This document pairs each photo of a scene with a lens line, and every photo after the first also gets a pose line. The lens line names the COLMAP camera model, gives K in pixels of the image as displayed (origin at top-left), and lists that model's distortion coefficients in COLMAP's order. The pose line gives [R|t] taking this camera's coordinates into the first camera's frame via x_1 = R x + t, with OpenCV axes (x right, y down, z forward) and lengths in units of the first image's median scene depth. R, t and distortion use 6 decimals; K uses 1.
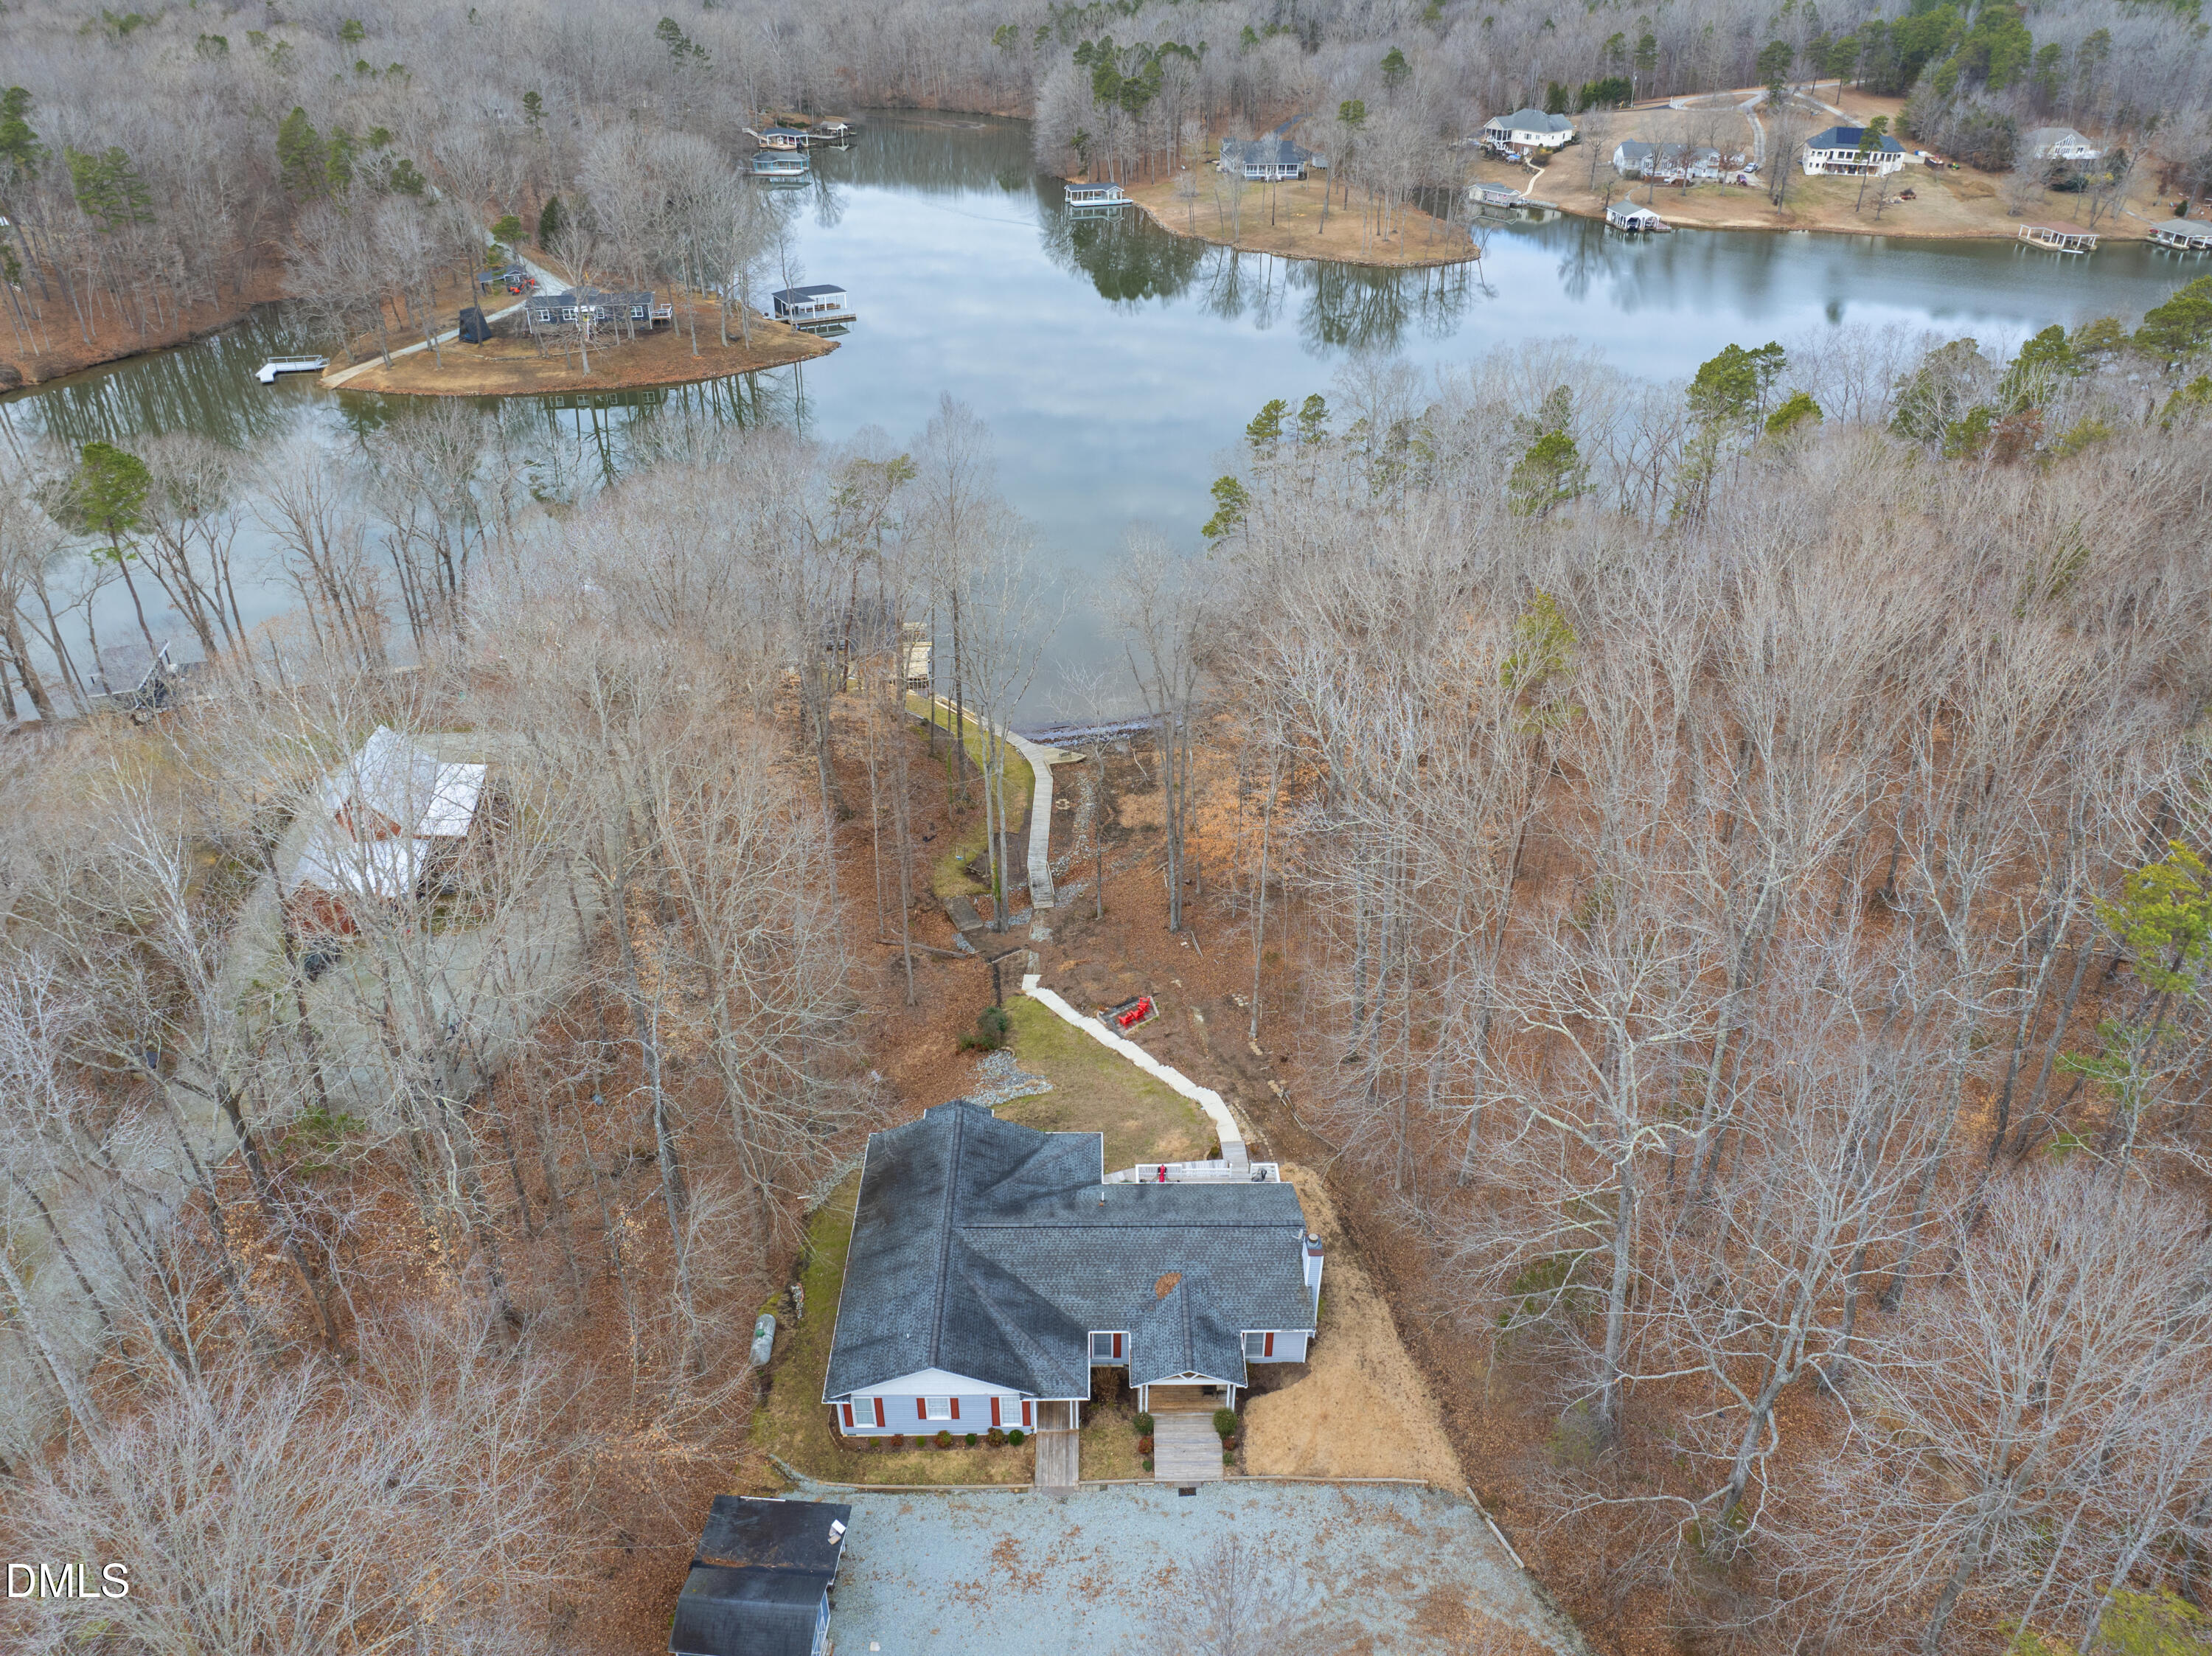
lens RADIAL K [[1524.3, 0, 1106.0], [0, 1524.3, 828.0], [0, 0, 1]] dist [-0.073112, 0.029537]
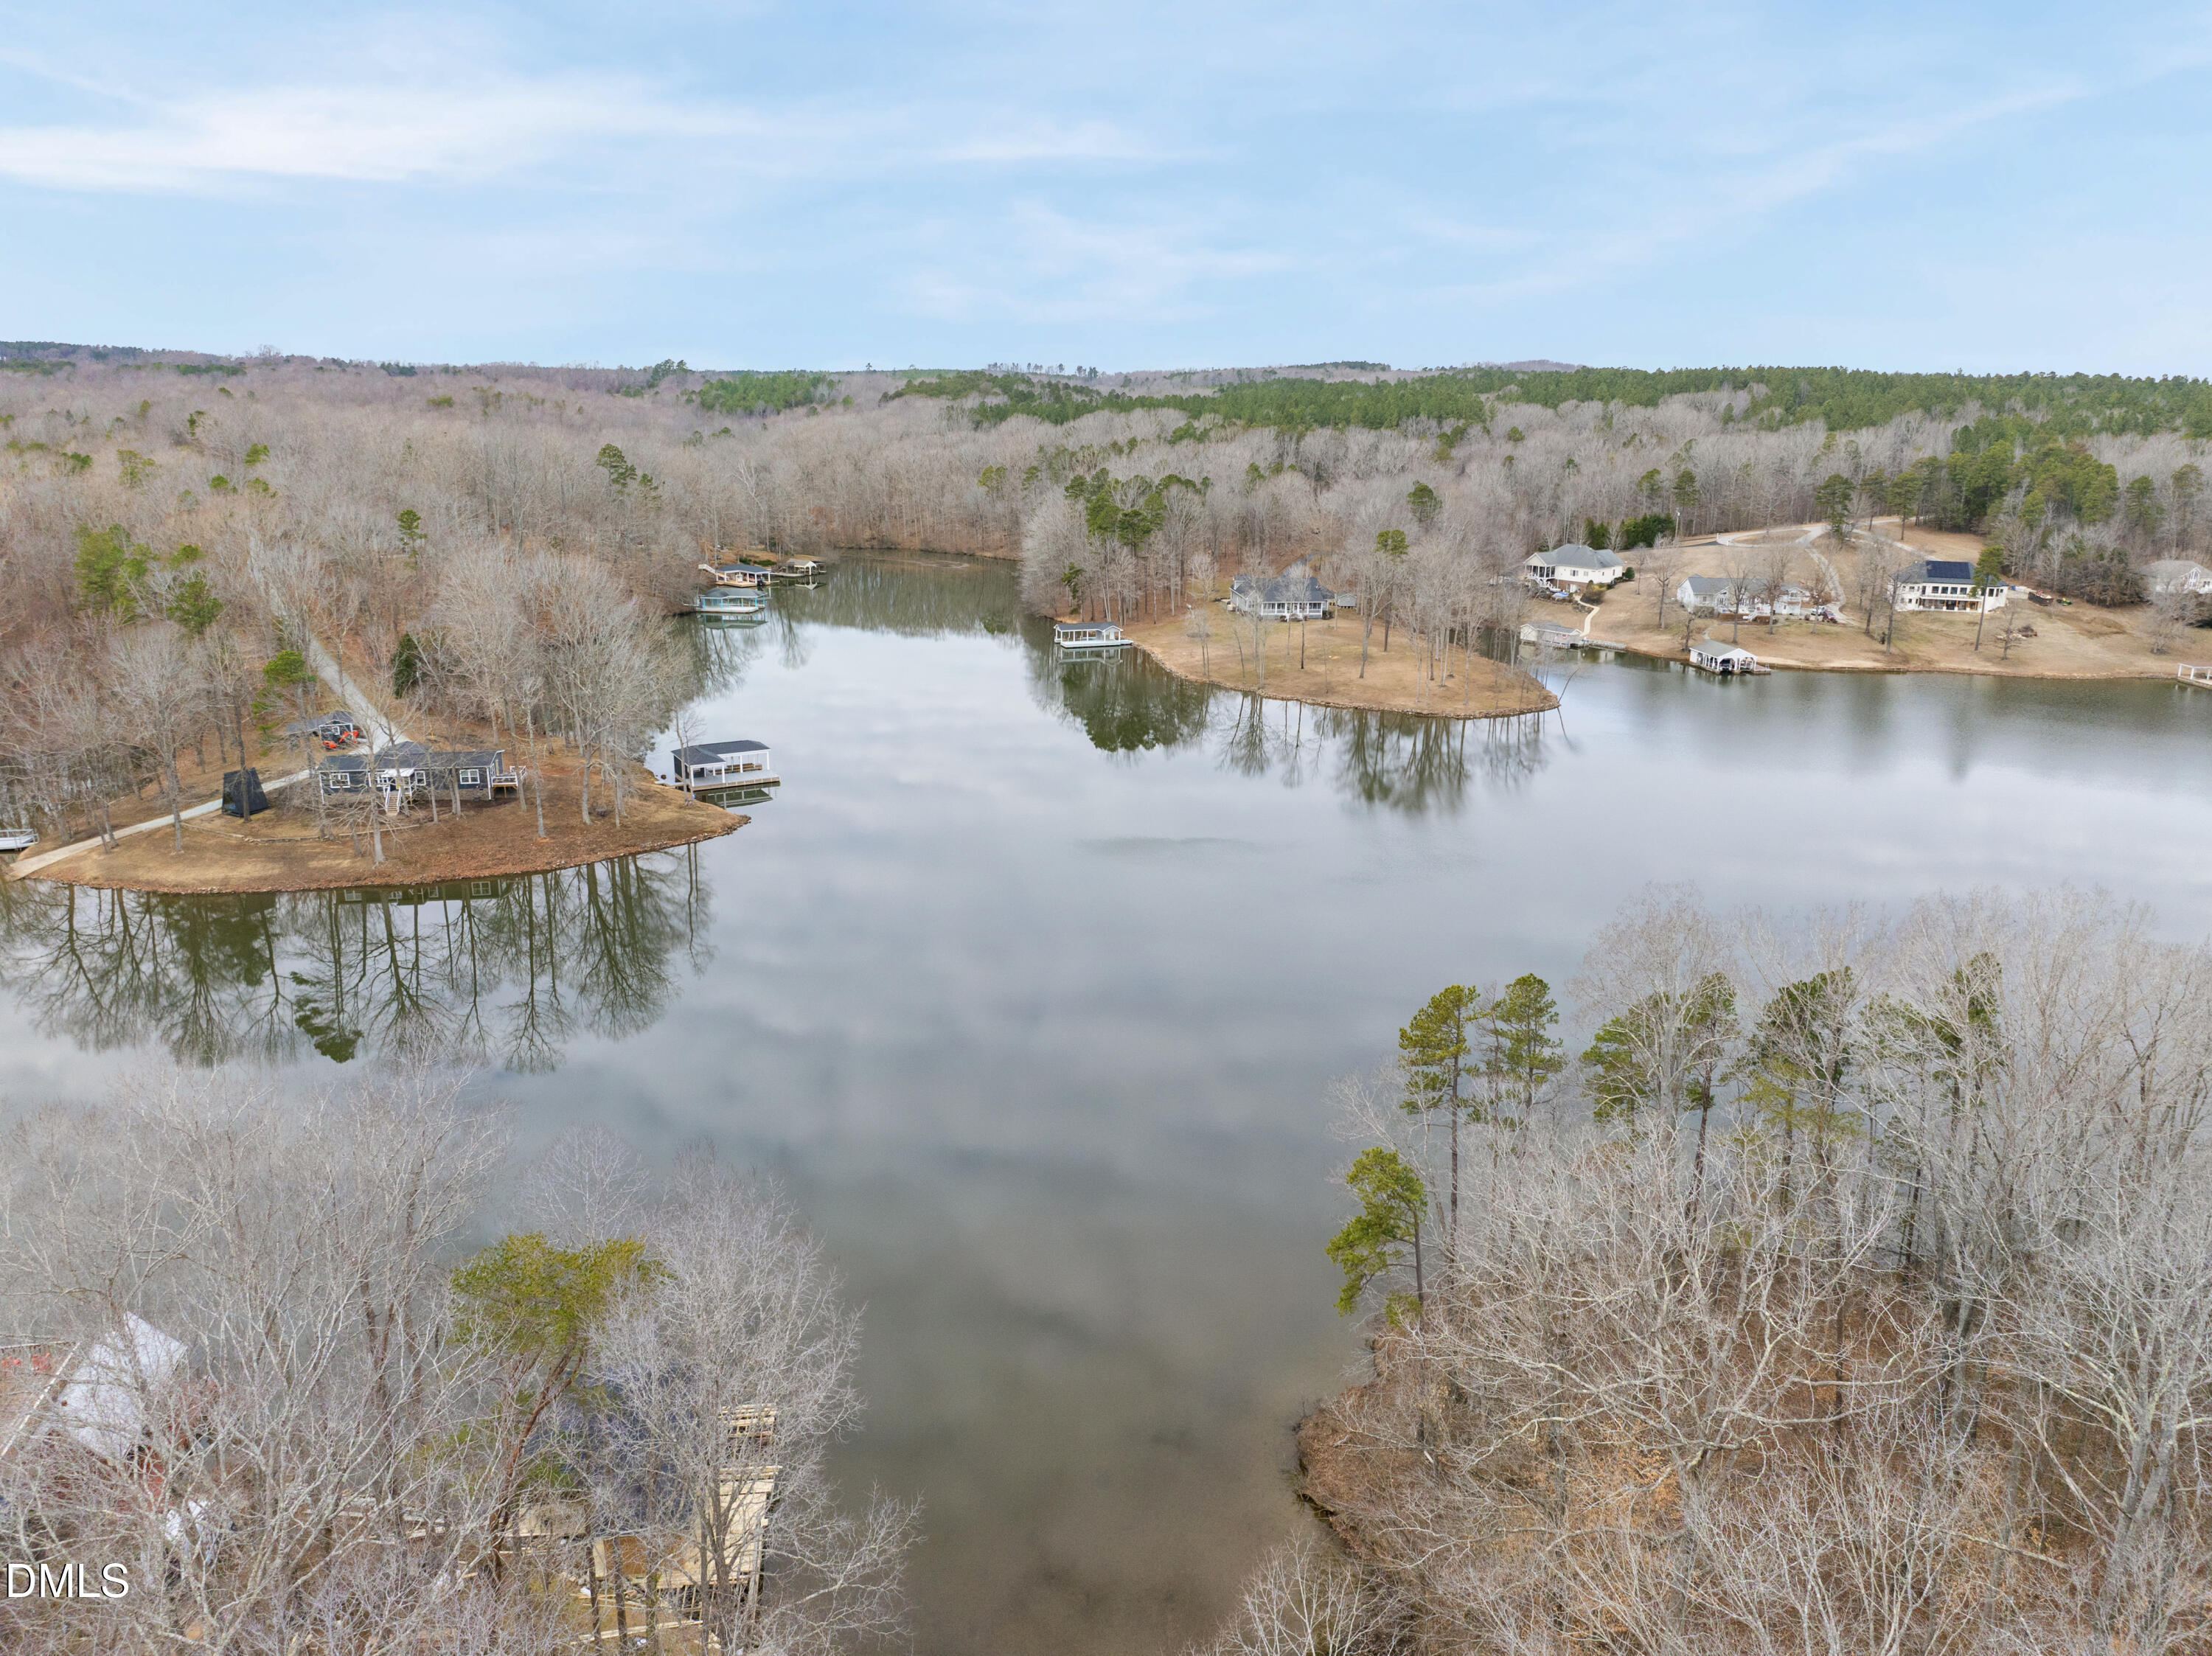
lens RADIAL K [[1549.7, 0, 1106.0], [0, 1549.7, 828.0], [0, 0, 1]] dist [-0.084888, -0.002017]
pose [[0.999962, 0.001320, 0.008667, -0.005105], [0.001106, 0.961718, -0.274037, -0.070777], [-0.008697, 0.274037, 0.961680, 0.176762]]
